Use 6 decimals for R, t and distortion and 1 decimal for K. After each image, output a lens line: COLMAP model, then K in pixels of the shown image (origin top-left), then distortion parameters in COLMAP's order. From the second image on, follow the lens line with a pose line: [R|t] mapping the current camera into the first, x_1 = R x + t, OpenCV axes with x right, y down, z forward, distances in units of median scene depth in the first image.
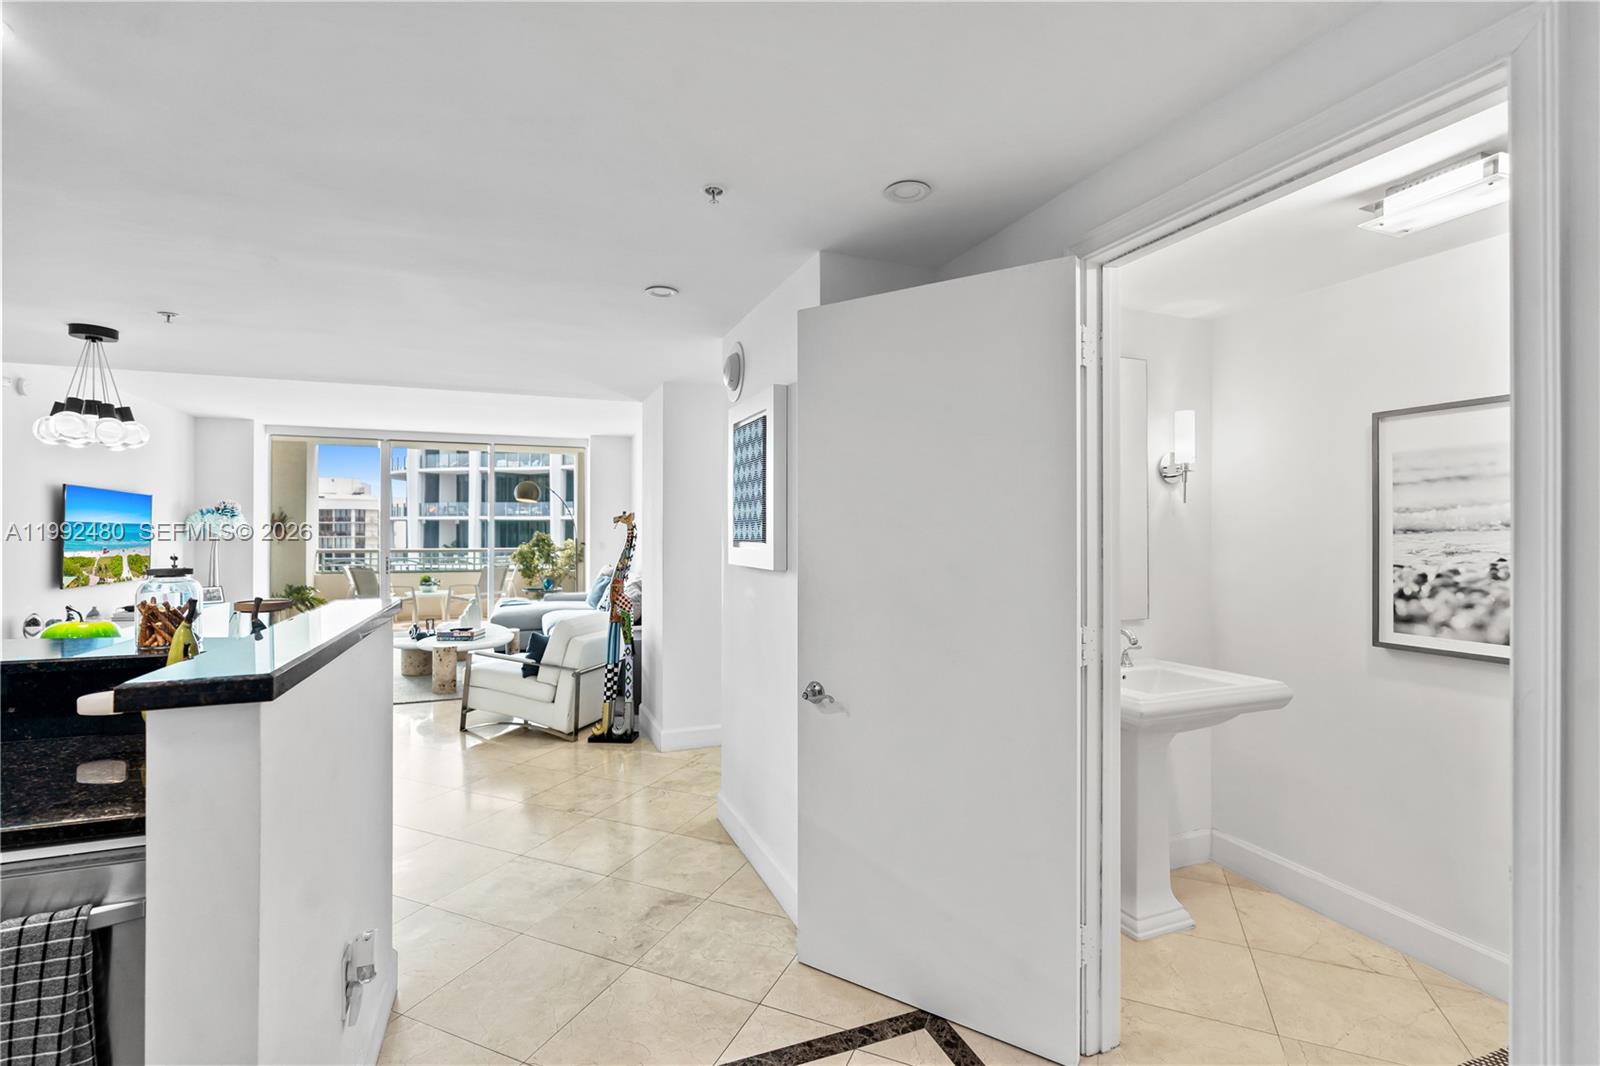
lens RADIAL K [[718.4, 0, 802.9], [0, 718.4, 534.7], [0, 0, 1]] dist [-0.002754, 0.000279]
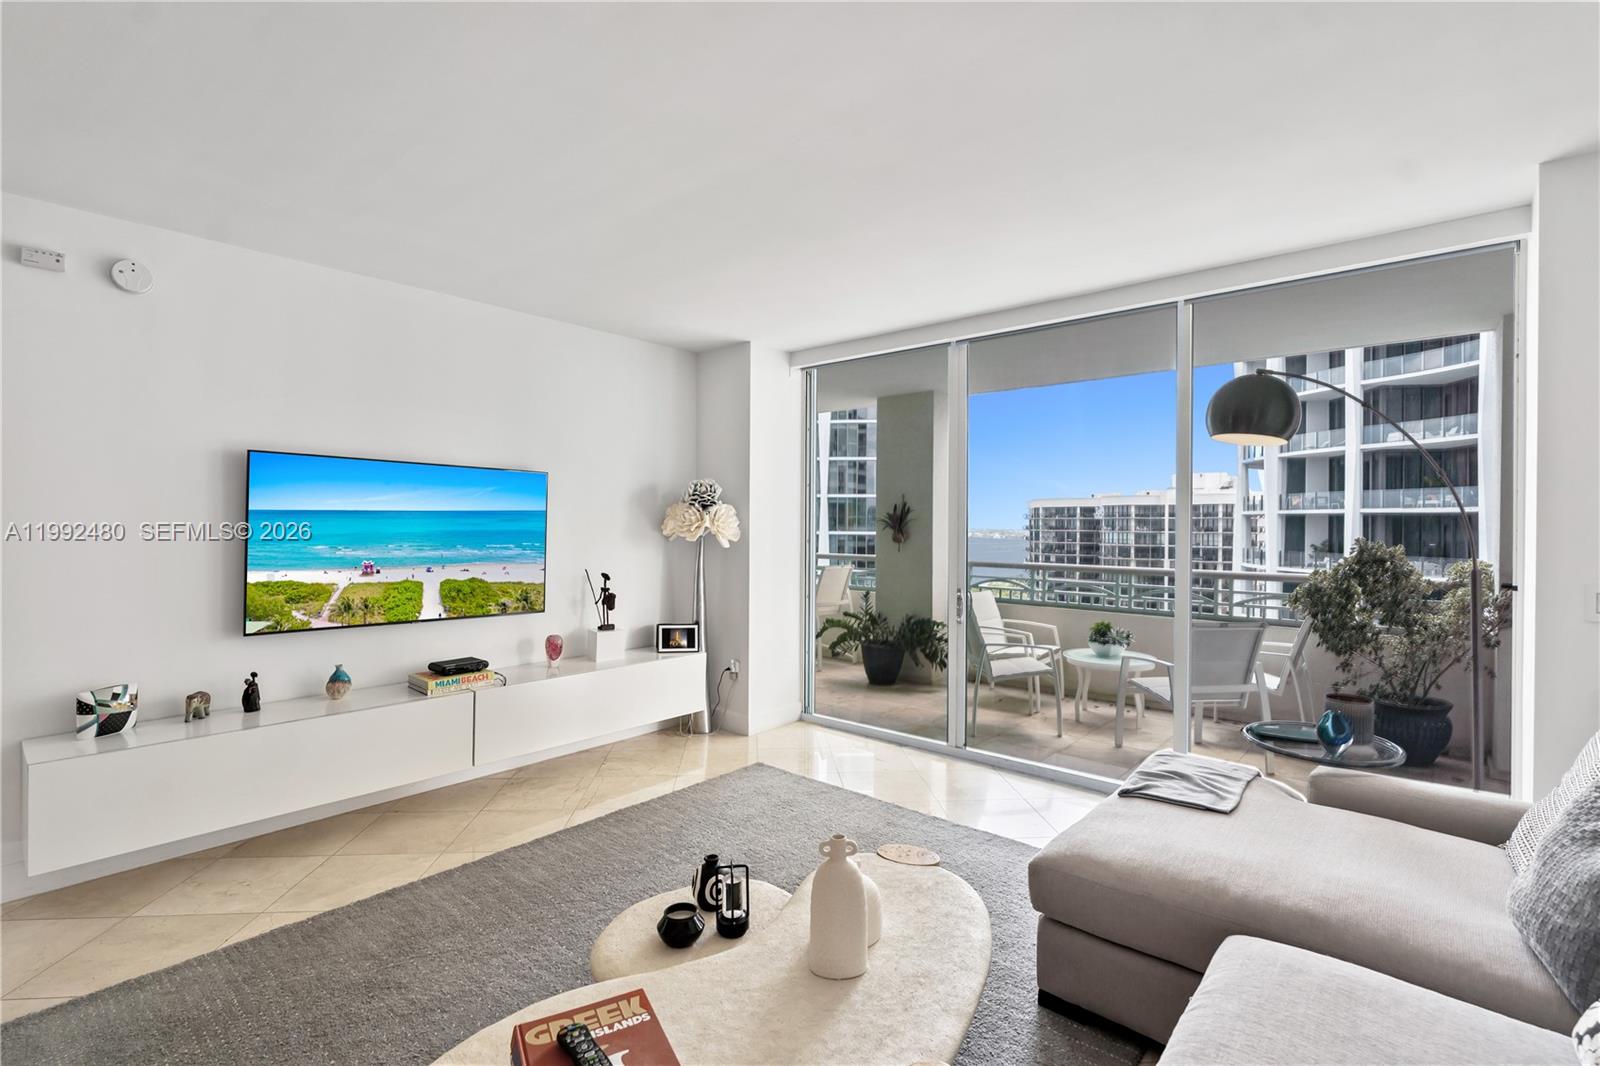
lens RADIAL K [[730.7, 0, 798.3], [0, 730.7, 522.7], [0, 0, 1]] dist [-0.004796, 0.000067]
pose [[0.456240, 0.000500, -0.889857, -0.223285], [-0.009789, 0.999942, -0.004457, -0.010683], [0.889803, 0.010745, 0.456218, 0.775242]]
